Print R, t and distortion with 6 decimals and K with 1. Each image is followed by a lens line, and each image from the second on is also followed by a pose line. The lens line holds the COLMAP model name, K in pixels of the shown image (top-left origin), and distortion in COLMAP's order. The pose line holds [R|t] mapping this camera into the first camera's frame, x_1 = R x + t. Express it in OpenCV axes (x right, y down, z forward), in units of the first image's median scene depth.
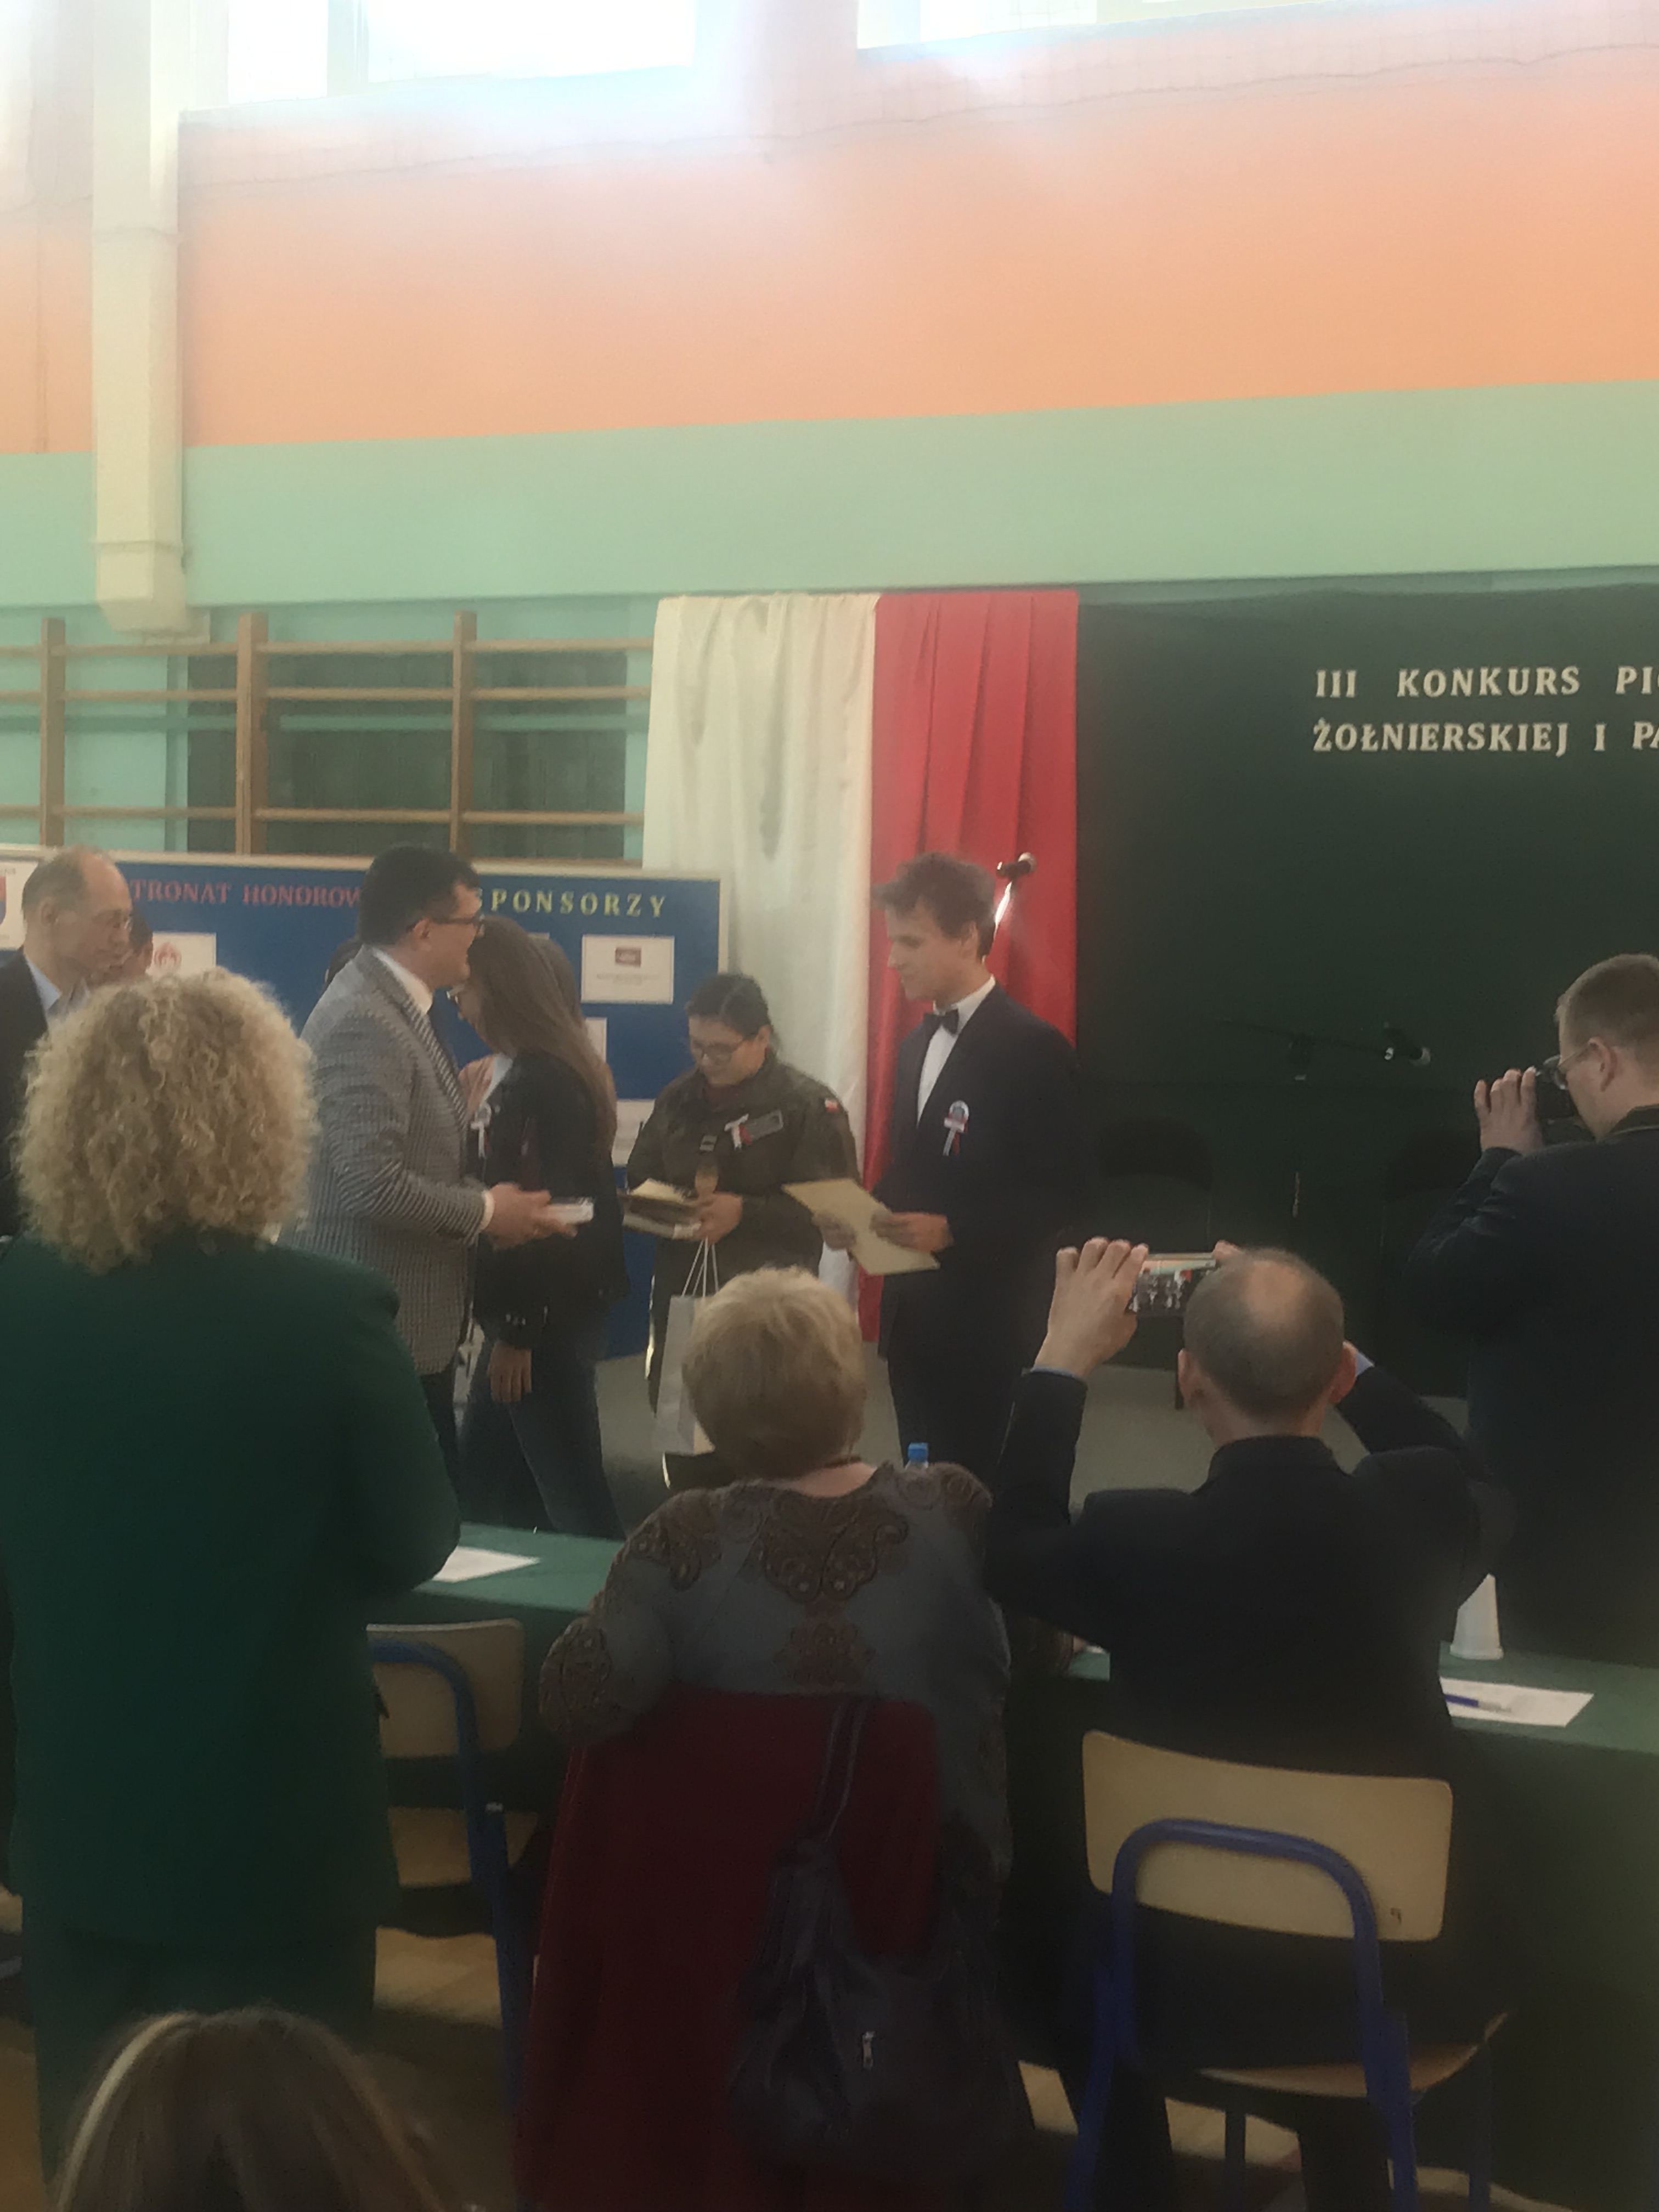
lens RADIAL K [[3322.0, 0, 868.7], [0, 3322.0, 1105.3], [0, 0, 1]] dist [0.243801, -1.271909]
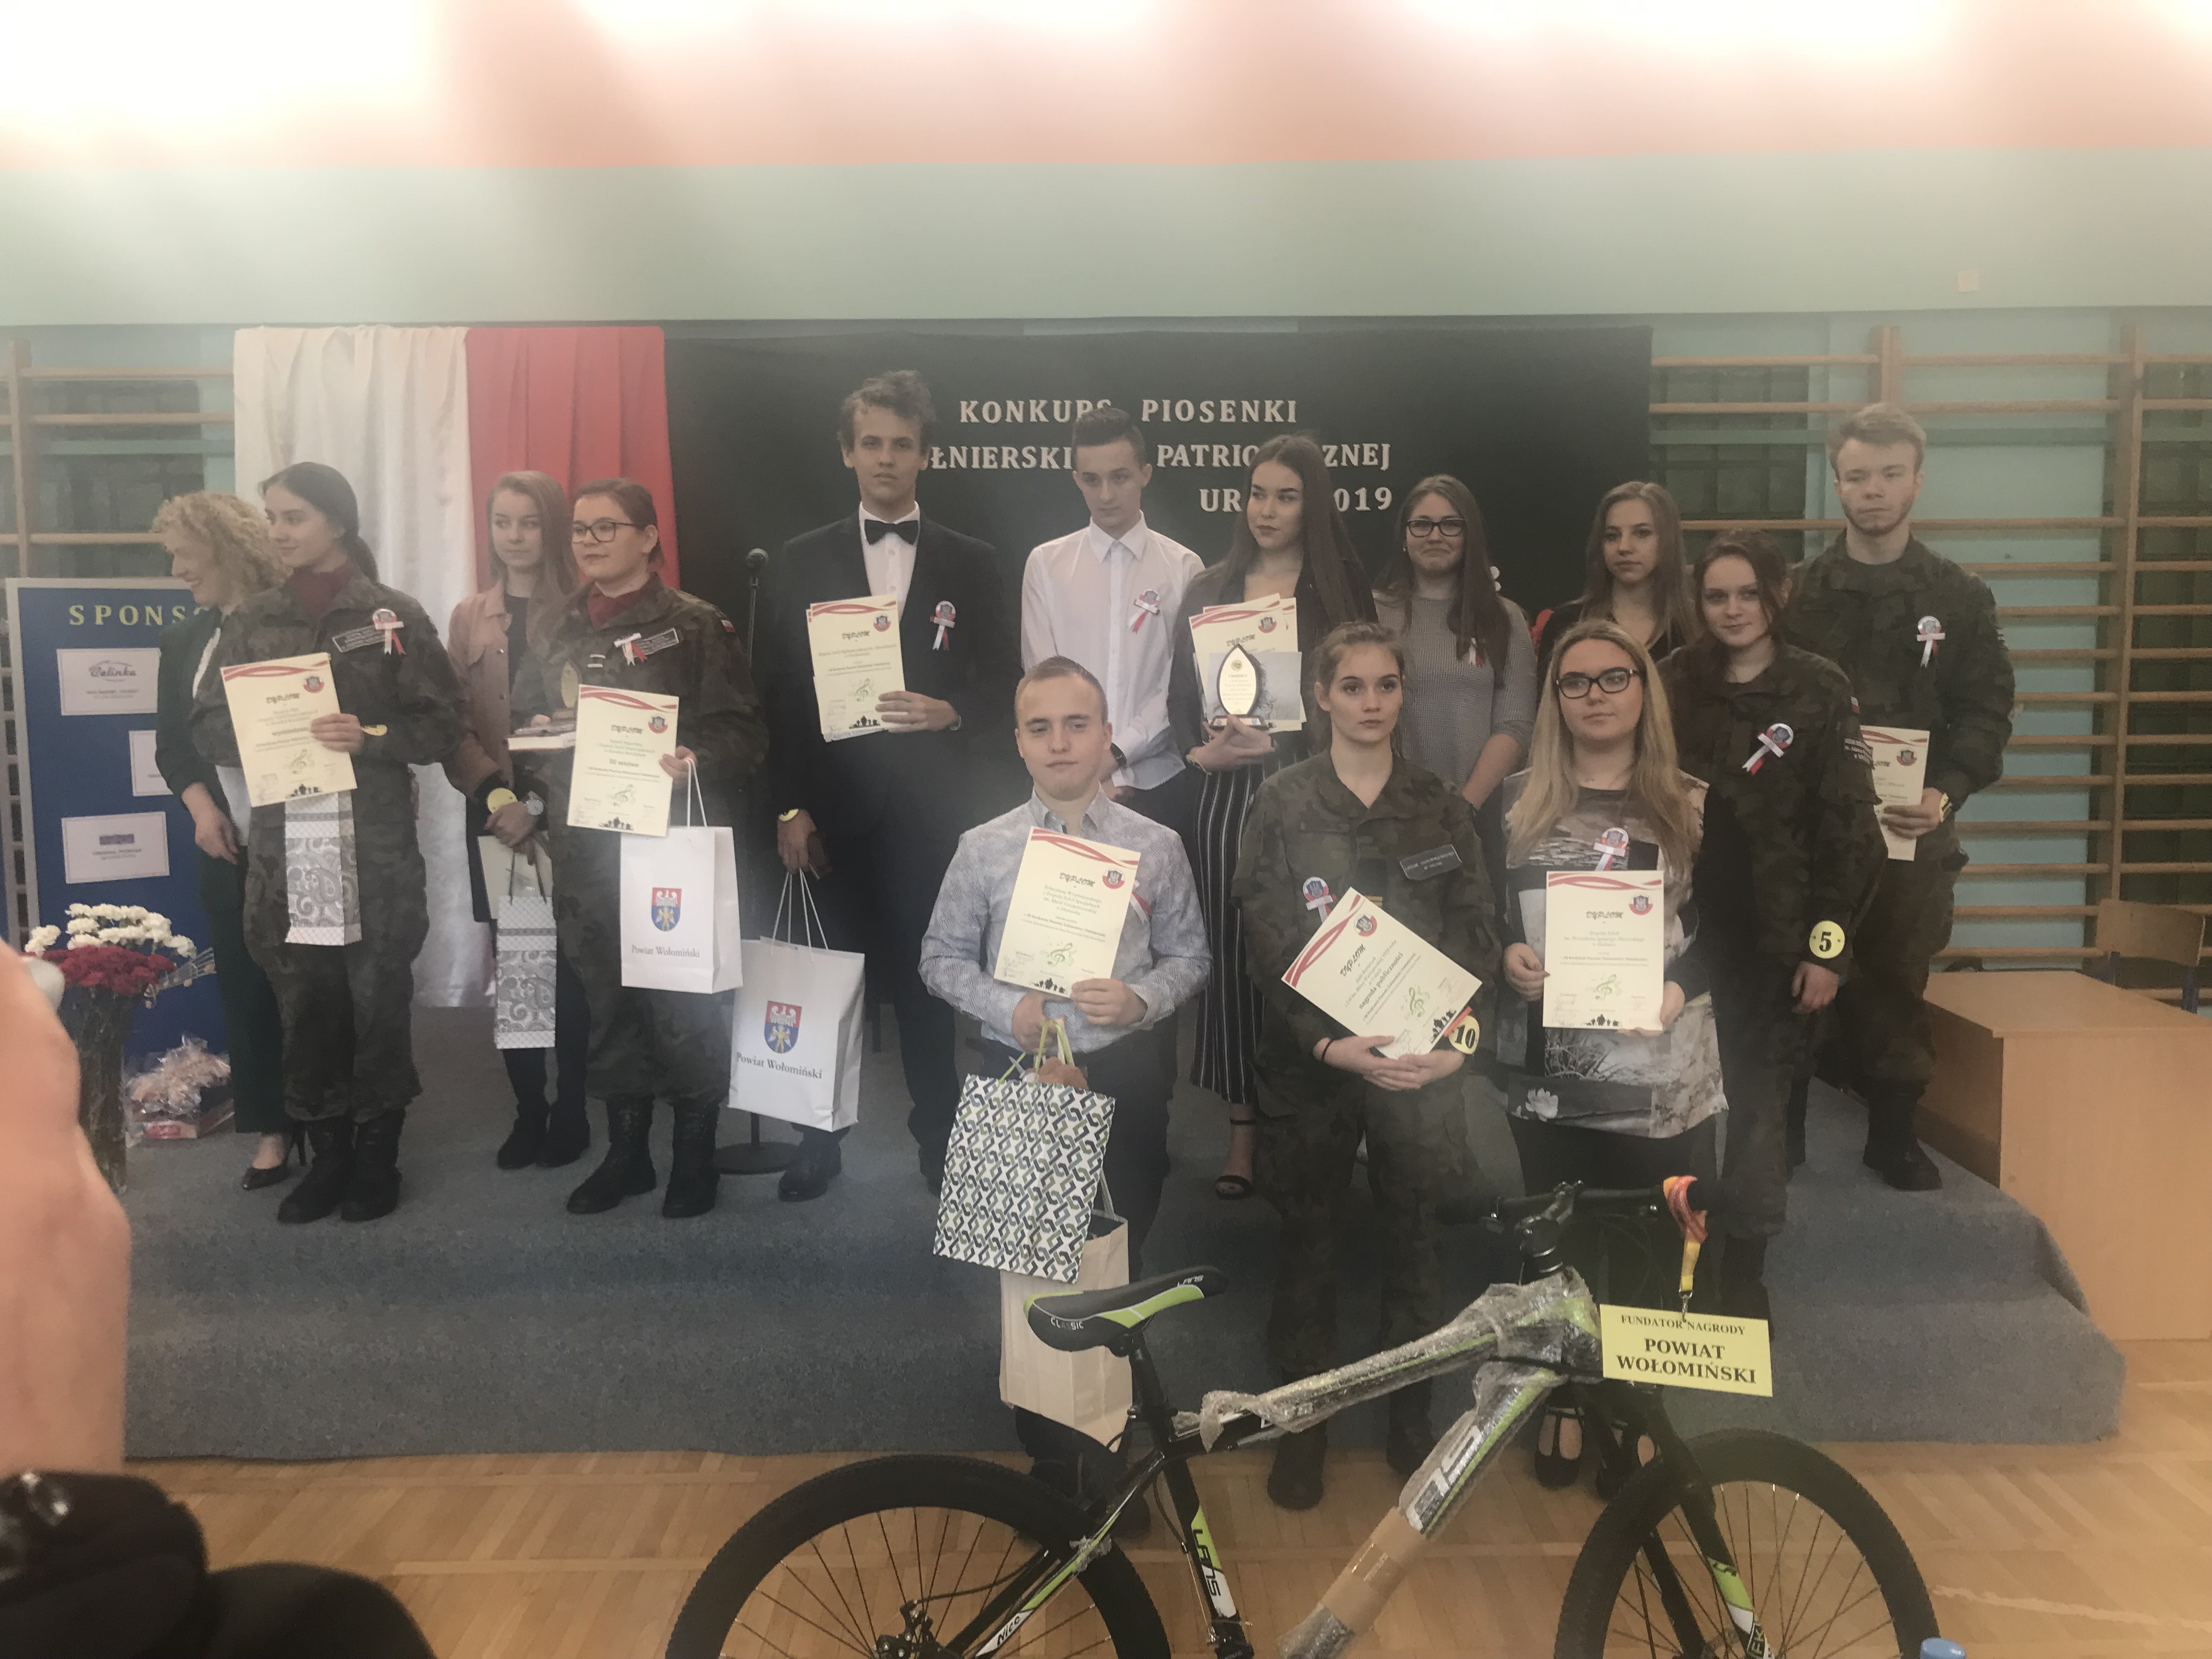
lens RADIAL K [[1798.3, 0, 1099.7], [0, 1798.3, 829.2], [0, 0, 1]] dist [0.073748, -0.123162]
pose [[0.893921, -0.080849, 0.440873, -0.092660], [0.056334, 0.996063, 0.068440, -0.018675], [-0.444671, -0.036344, 0.894956, 0.390583]]
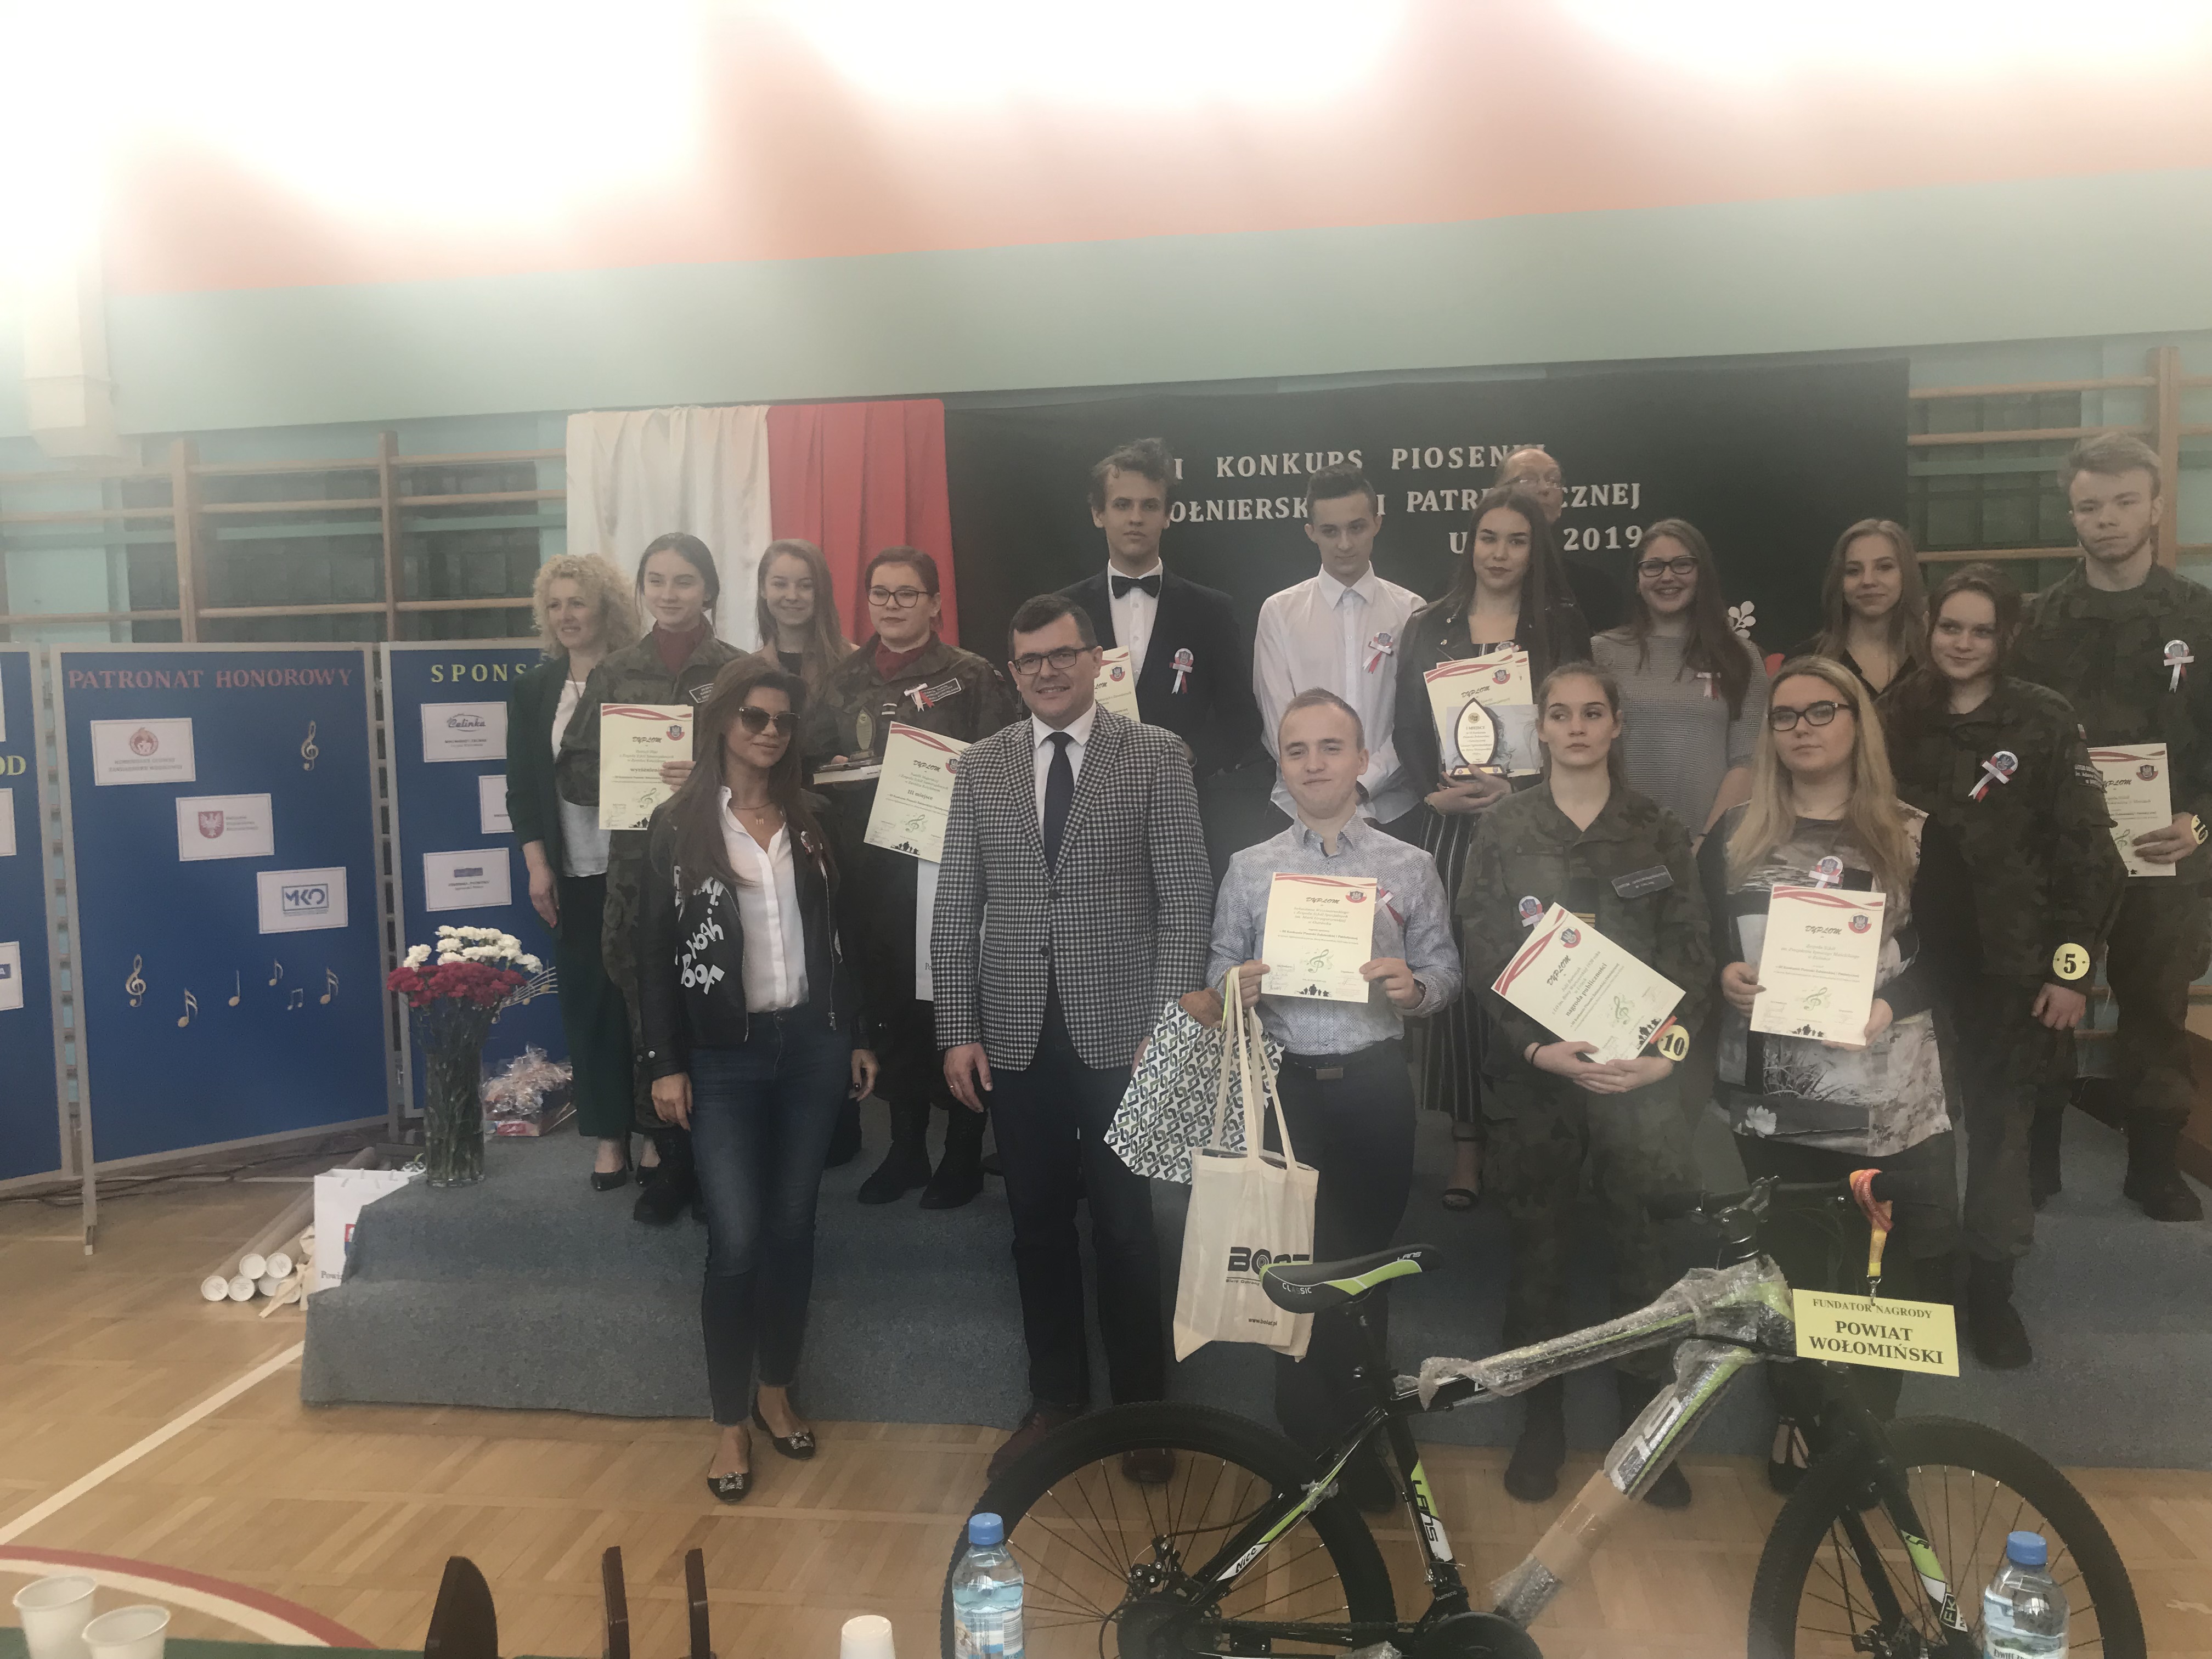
lens RADIAL K [[1798.3, 0, 1099.7], [0, 1798.3, 829.2], [0, 0, 1]] dist [0.073748, -0.123162]
pose [[0.949251, -0.074149, 0.305653, -0.100444], [0.066303, 0.997150, 0.035987, -0.017203], [-0.307451, -0.013895, 0.951462, 0.360768]]
